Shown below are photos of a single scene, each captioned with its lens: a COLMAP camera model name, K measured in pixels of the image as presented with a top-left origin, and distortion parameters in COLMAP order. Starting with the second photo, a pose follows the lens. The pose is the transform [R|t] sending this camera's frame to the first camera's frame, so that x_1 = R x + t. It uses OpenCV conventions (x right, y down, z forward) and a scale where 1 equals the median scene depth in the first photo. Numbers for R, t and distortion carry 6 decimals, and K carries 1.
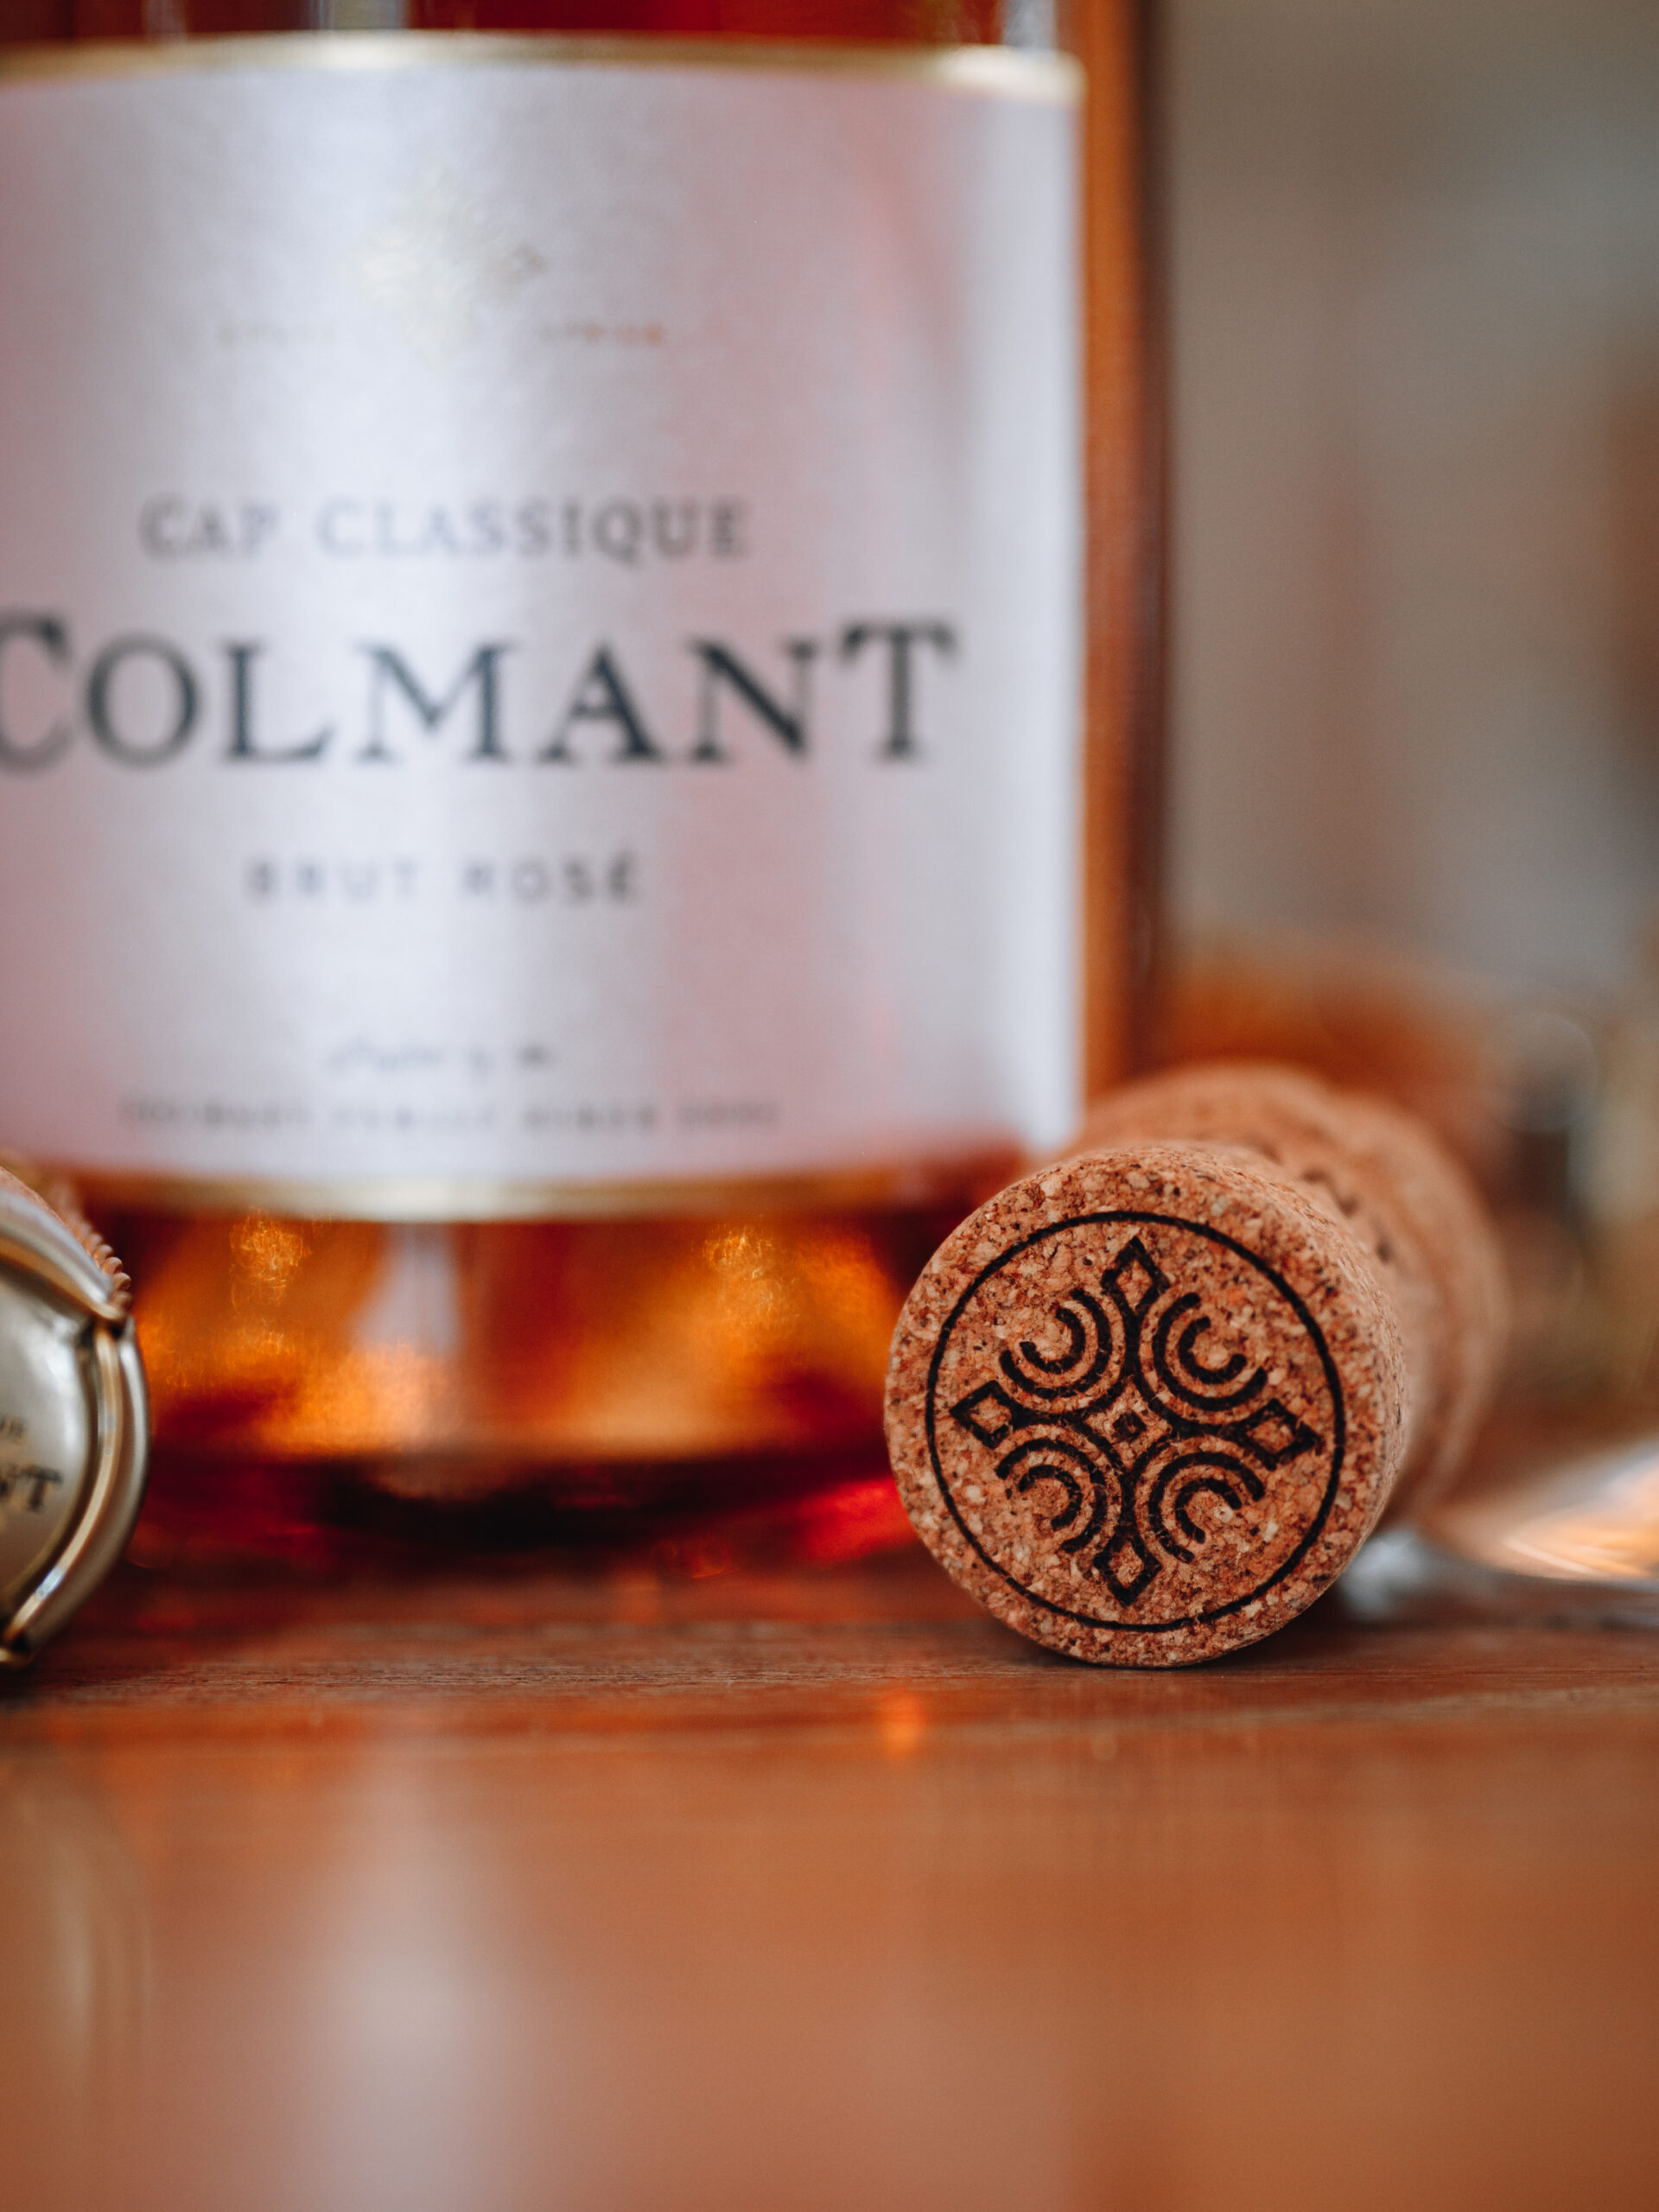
lens RADIAL K [[5488.2, 0, 906.7], [0, 5488.2, 1168.2], [0, 0, 1]] dist [-0.024429, 0.000000]
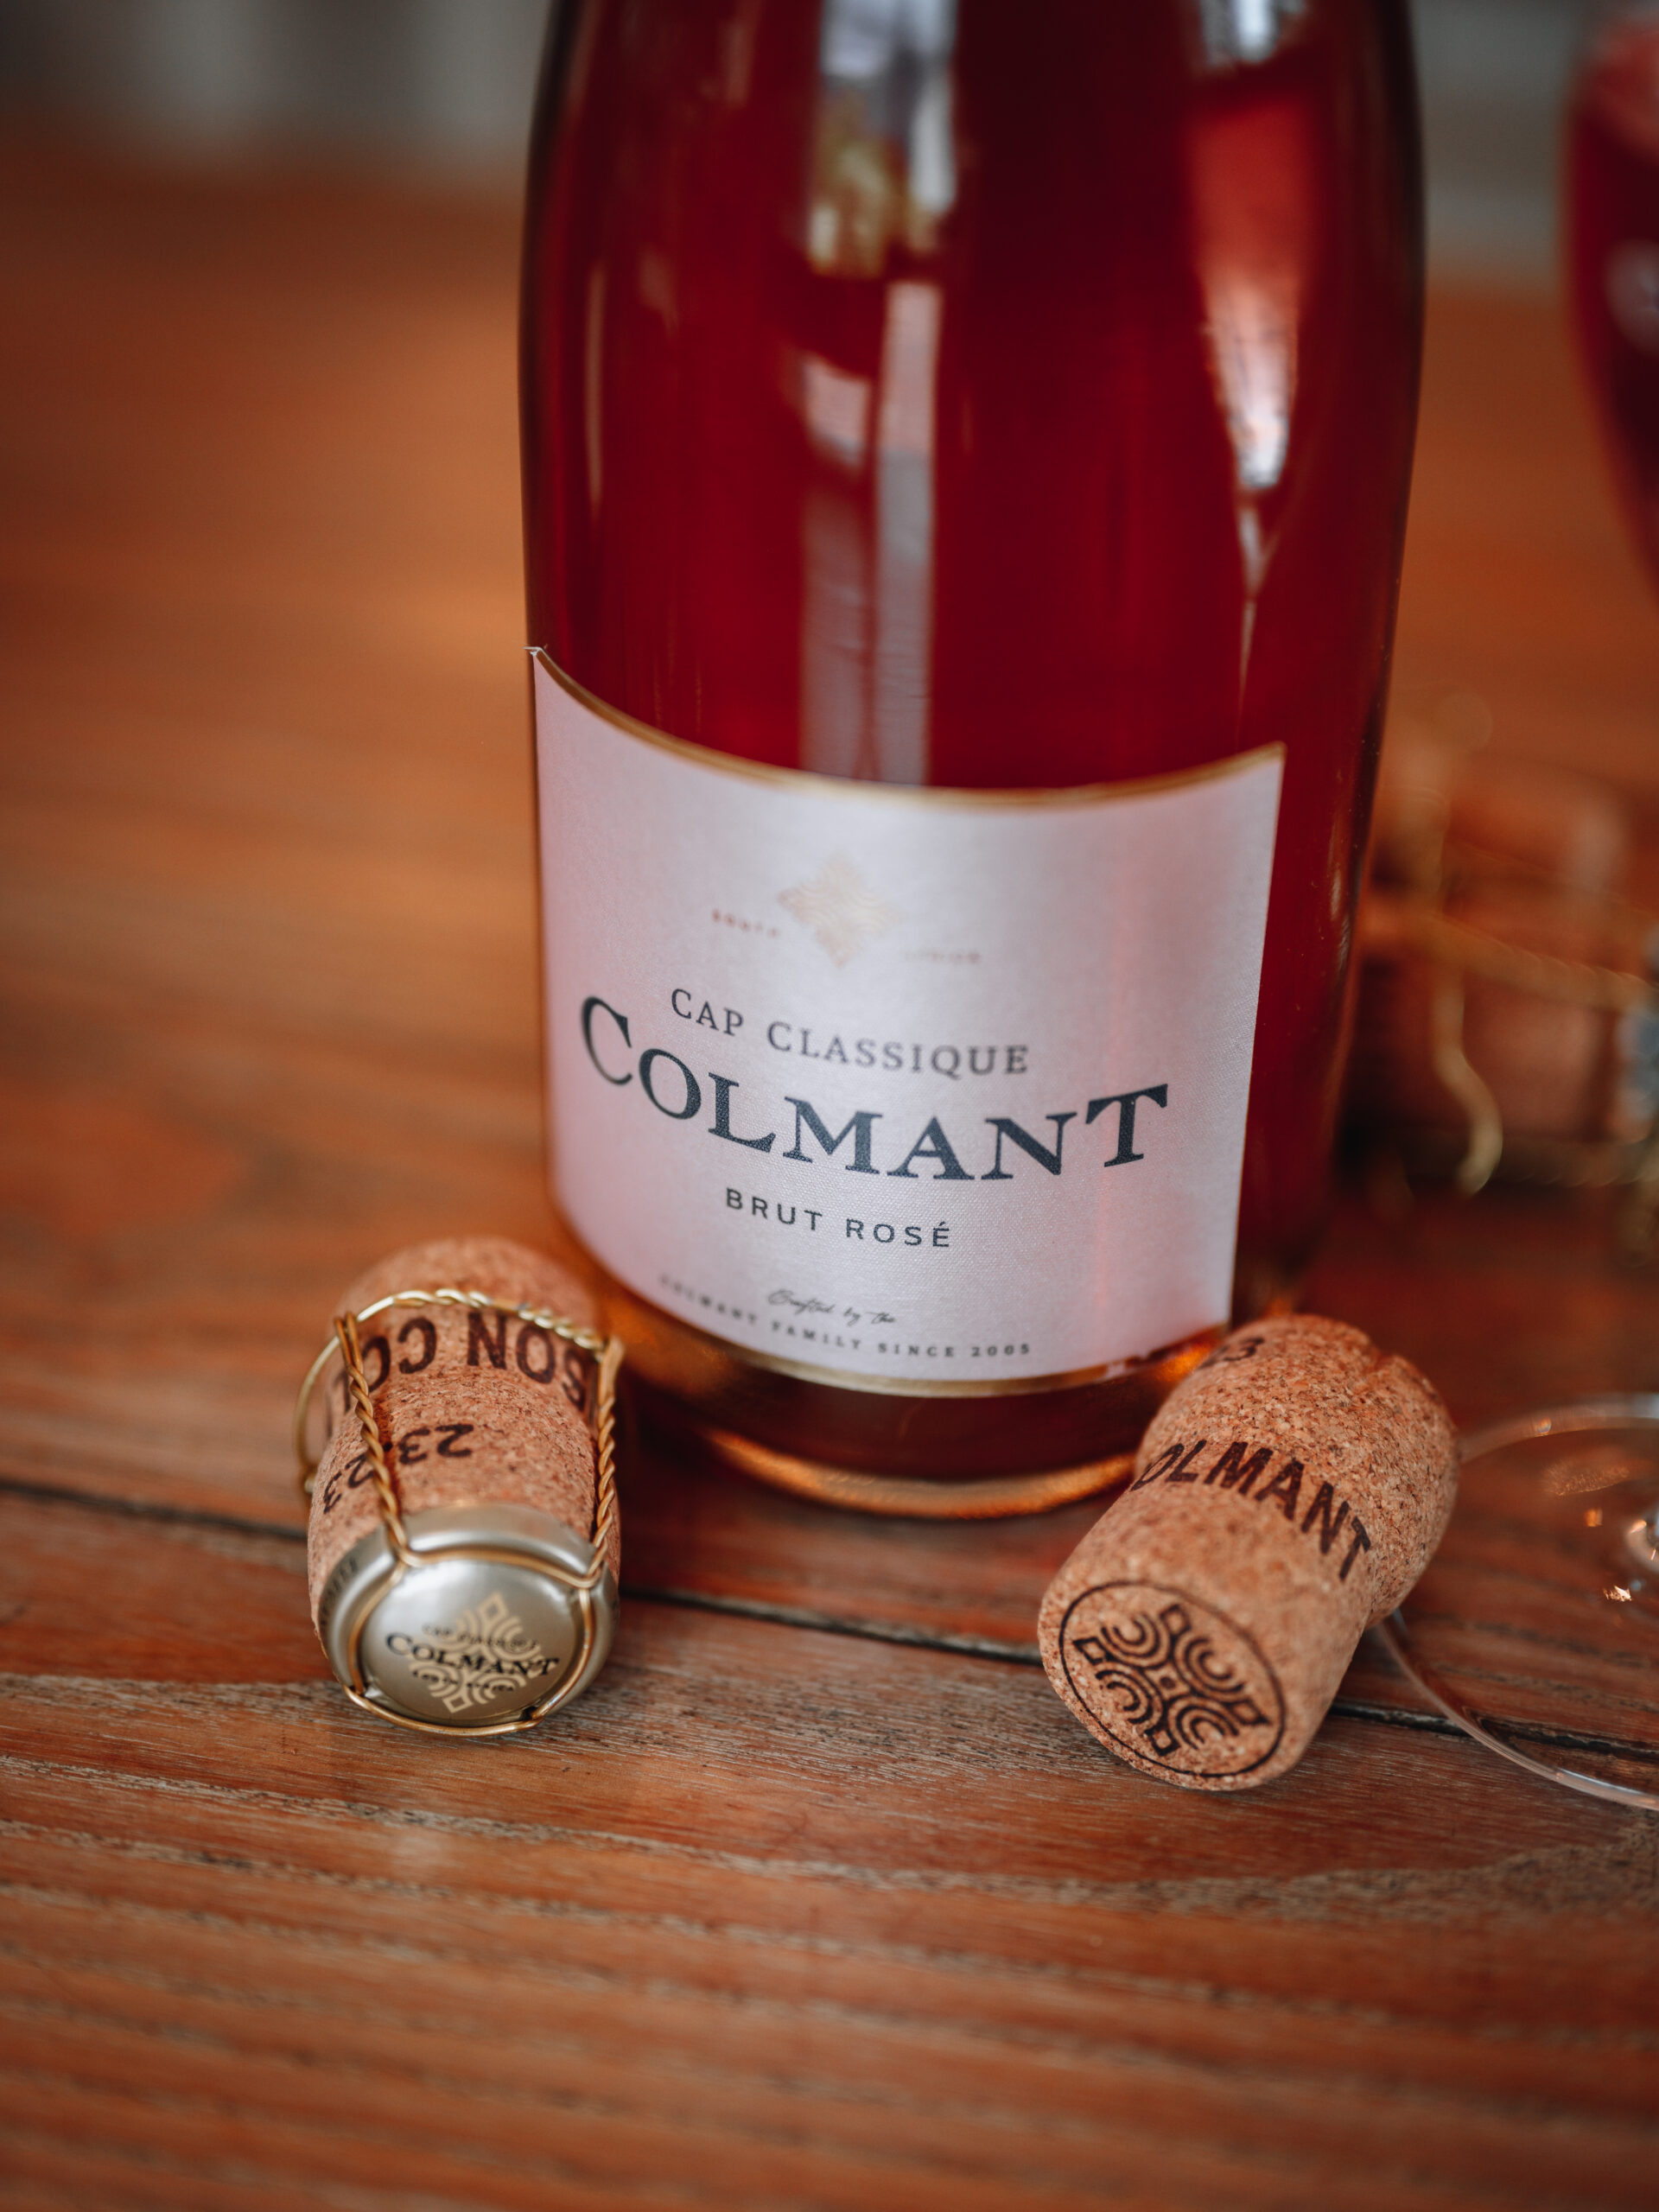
lens RADIAL K [[3590.4, 0, 831.0], [0, 3590.4, 1096.6], [0, 0, 1]] dist [-0.031828, 0.000000]
pose [[0.968933, 0.149284, -0.197187, 0.131183], [-0.040892, 0.883012, 0.467565, -0.631715], [0.243918, -0.444976, 0.861685, 0.079601]]
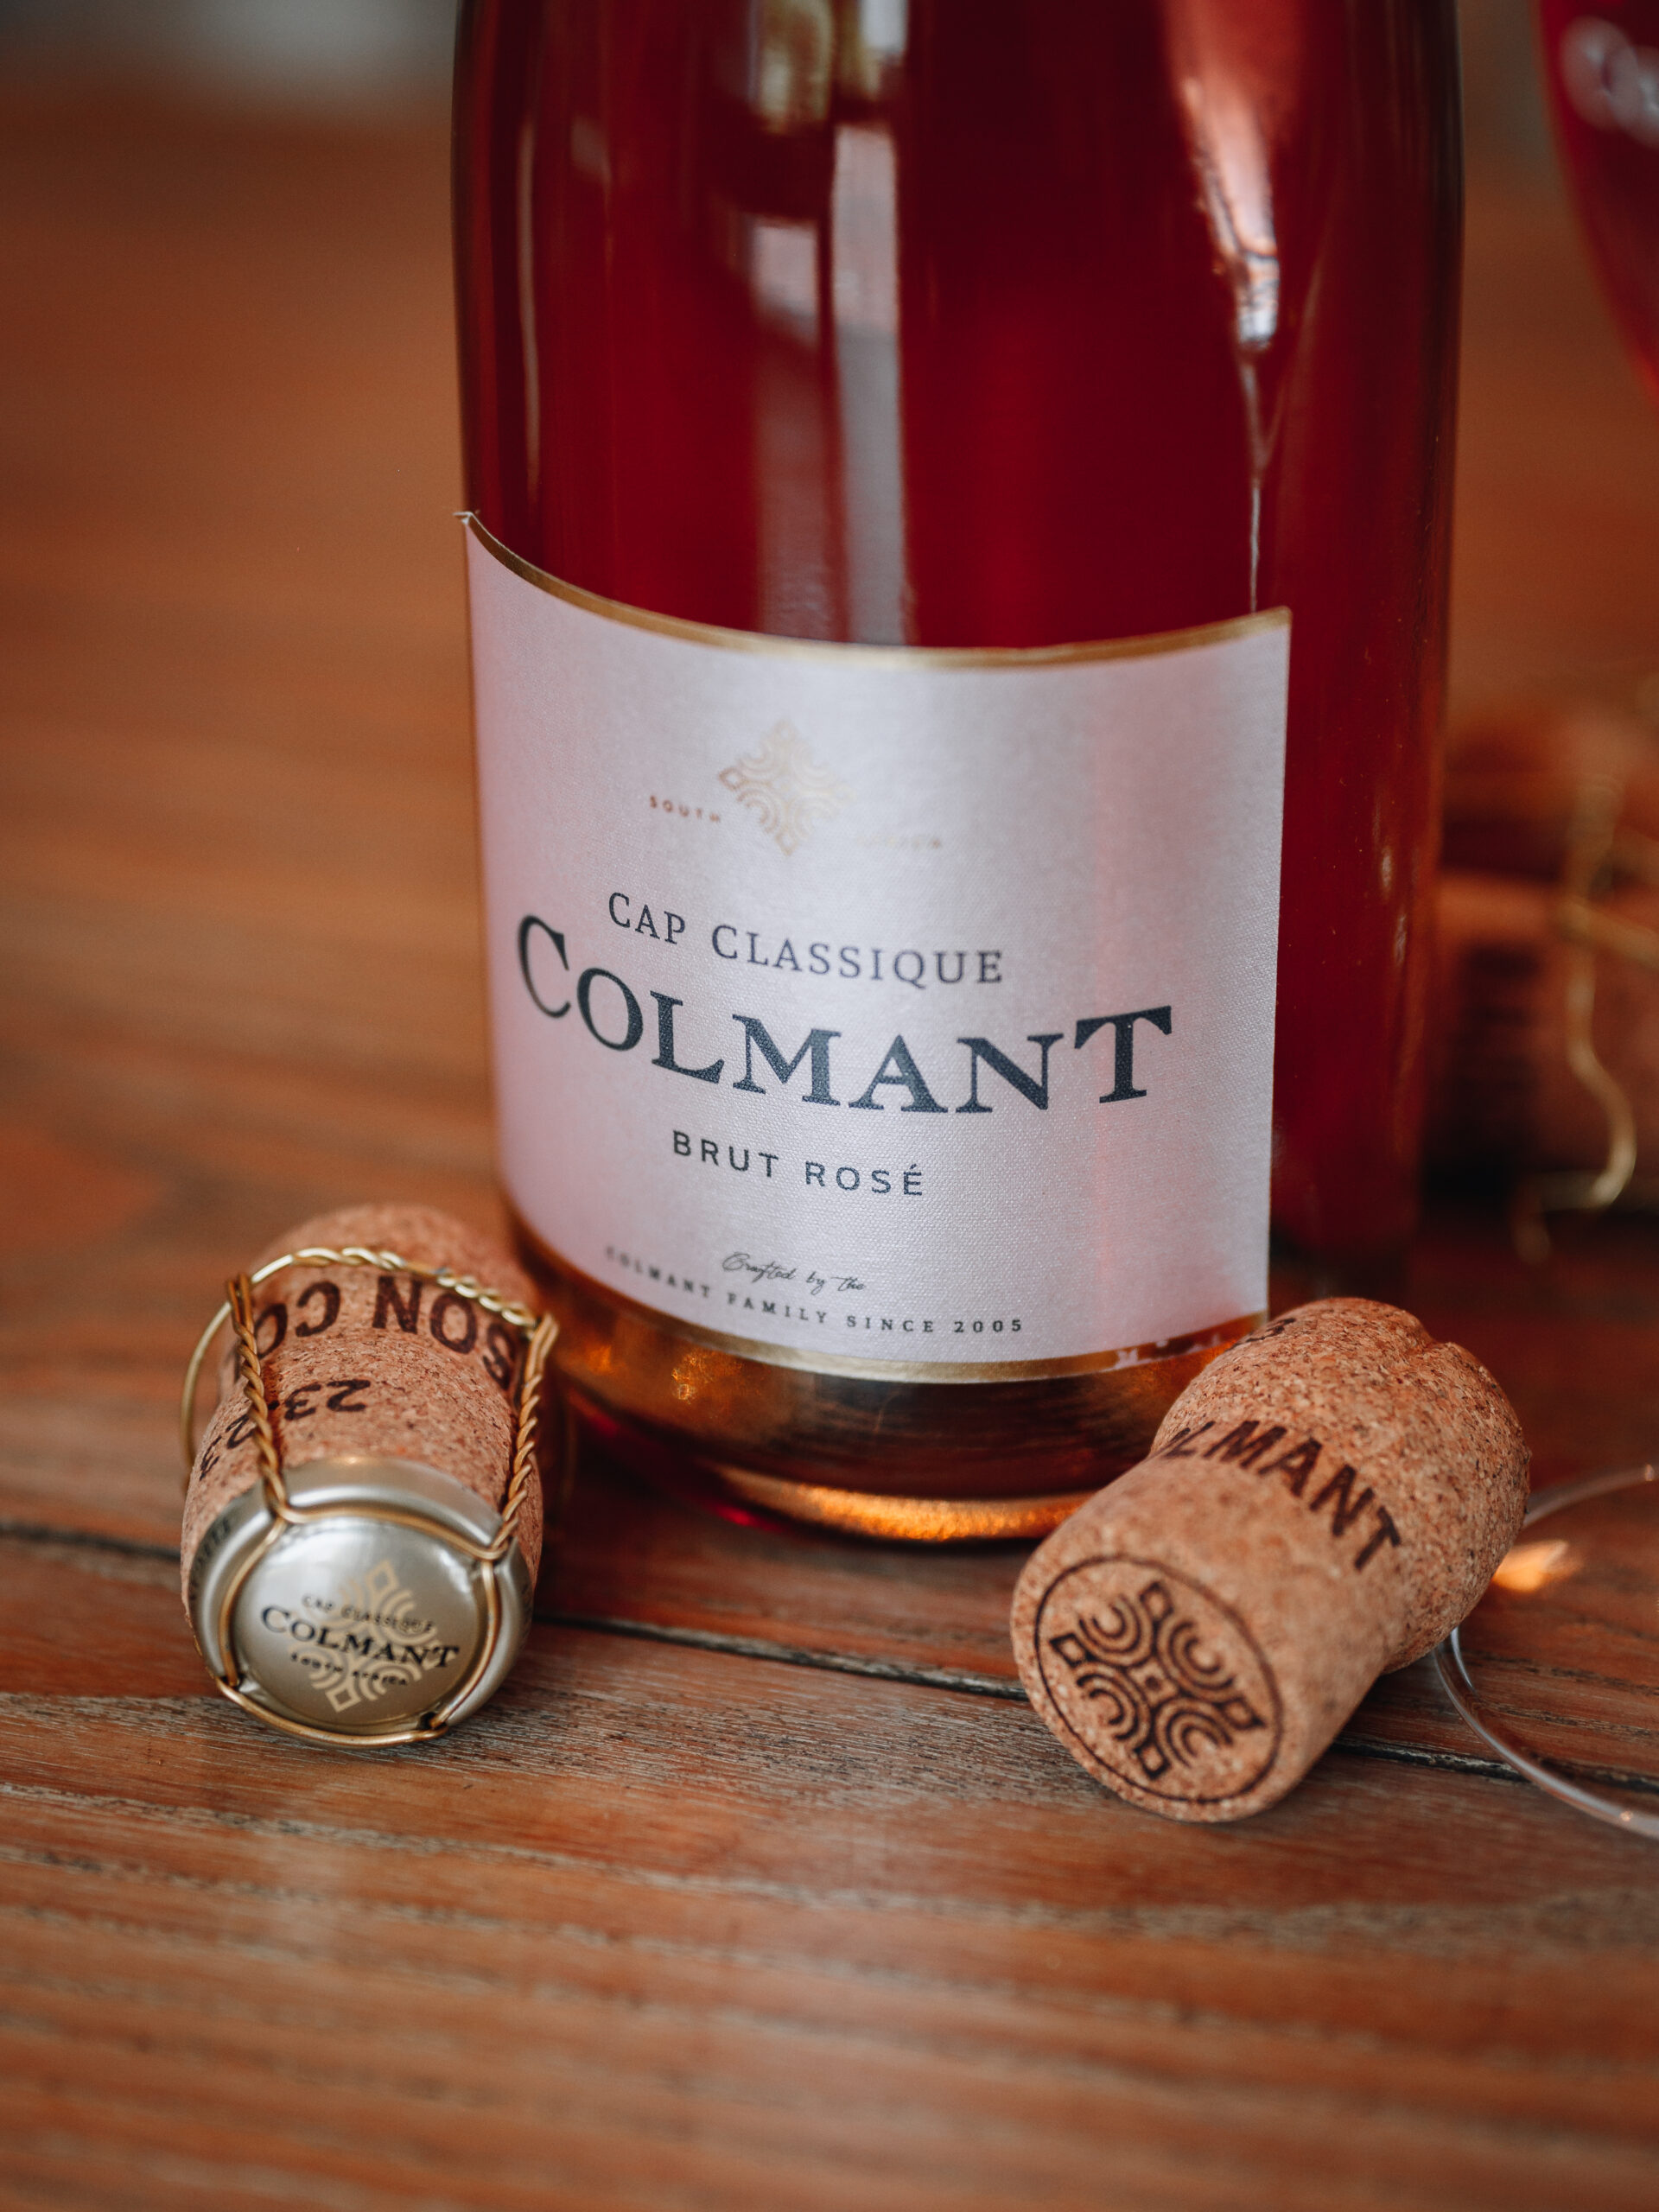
lens RADIAL K [[5488.2, 0, 838.6], [0, 5488.2, 1110.2], [0, 0, 1]] dist [-0.024429, 0.000000]
pose [[0.948215, 0.140451, -0.284888, 0.358861], [-0.022069, 0.923887, 0.382029, -0.658780], [0.316861, -0.355959, 0.879143, -0.285781]]
